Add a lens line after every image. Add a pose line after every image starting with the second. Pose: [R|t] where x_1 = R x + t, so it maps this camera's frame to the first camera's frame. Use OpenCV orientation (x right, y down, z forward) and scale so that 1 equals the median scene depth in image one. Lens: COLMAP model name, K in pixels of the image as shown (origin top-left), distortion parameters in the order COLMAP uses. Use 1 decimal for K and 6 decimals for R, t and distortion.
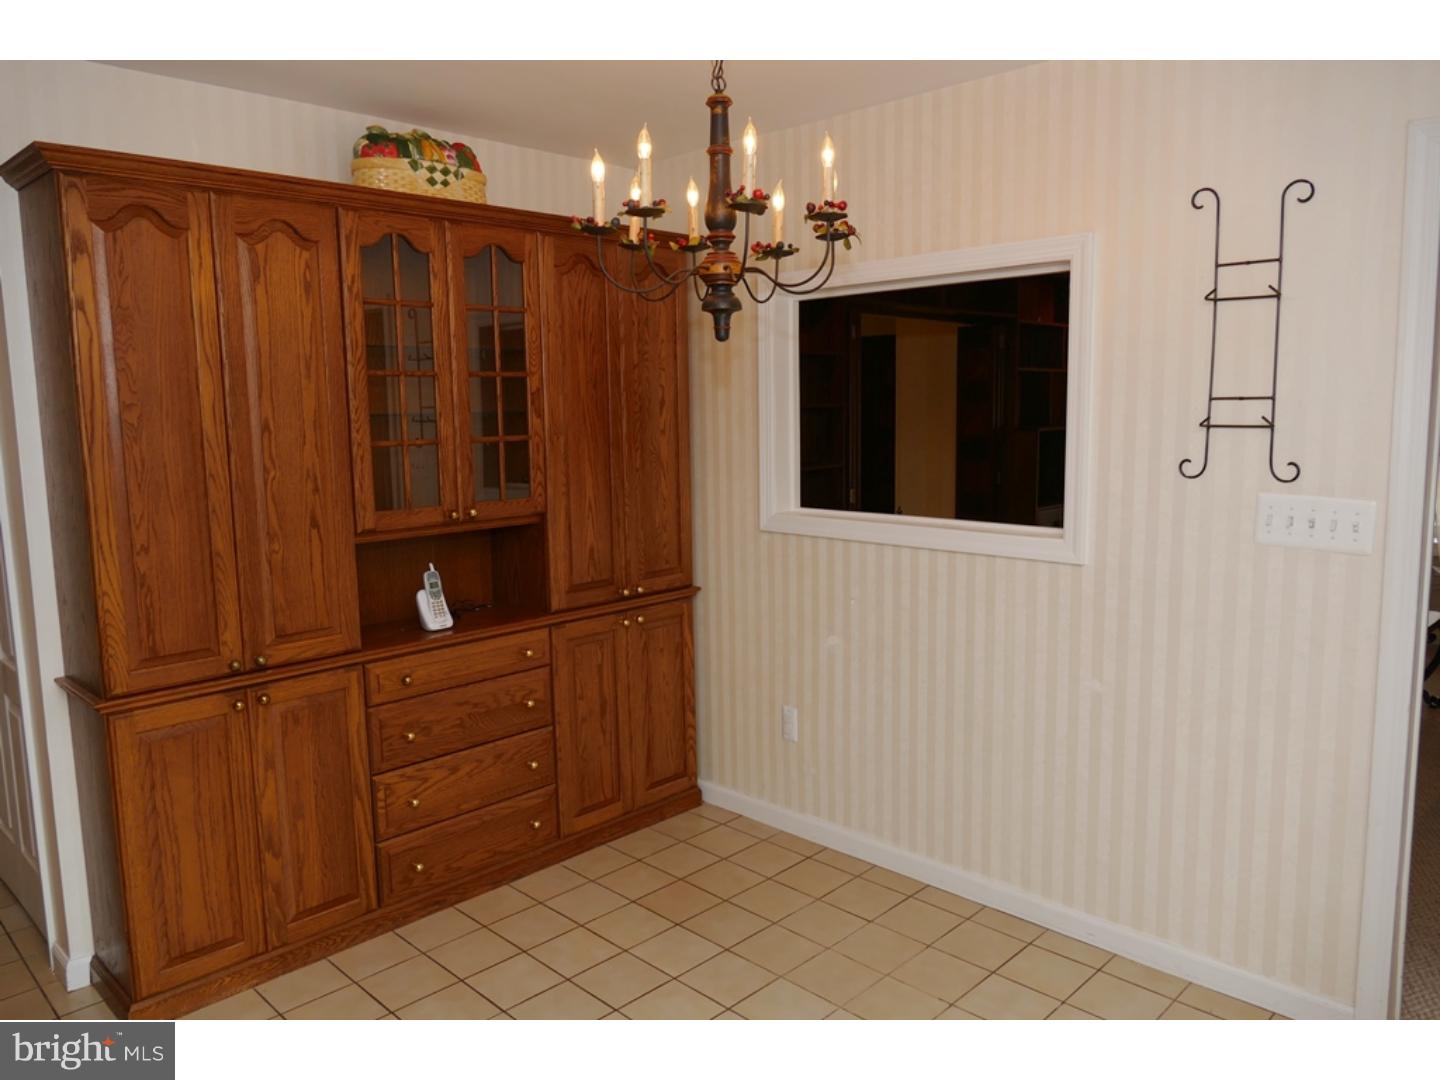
lens RADIAL K [[1023.5, 0, 720.6], [0, 1023.5, 539.0], [0, 0, 1]] dist [-0.017283, 0.009455]
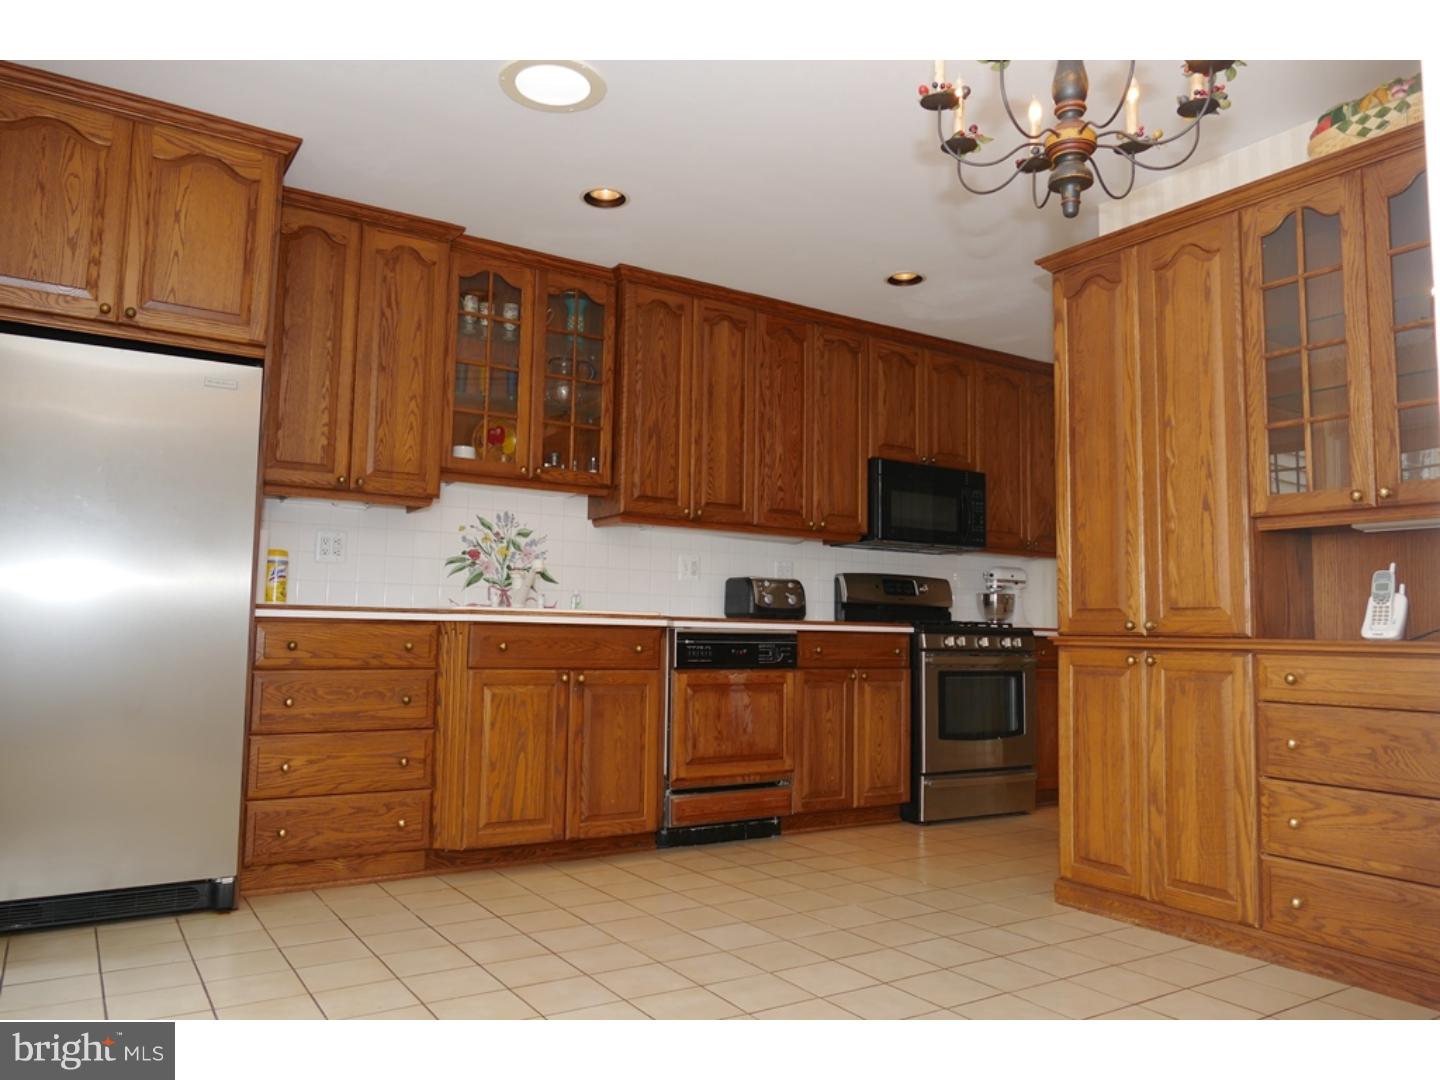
lens RADIAL K [[1023.5, 0, 720.7], [0, 1023.5, 537.7], [0, 0, 1]] dist [-0.017283, 0.009455]
pose [[-0.213686, -0.080420, -0.973587, 0.707294], [-0.144840, 0.988199, -0.049837, 0.136260], [0.966106, 0.130365, -0.222812, 0.715977]]
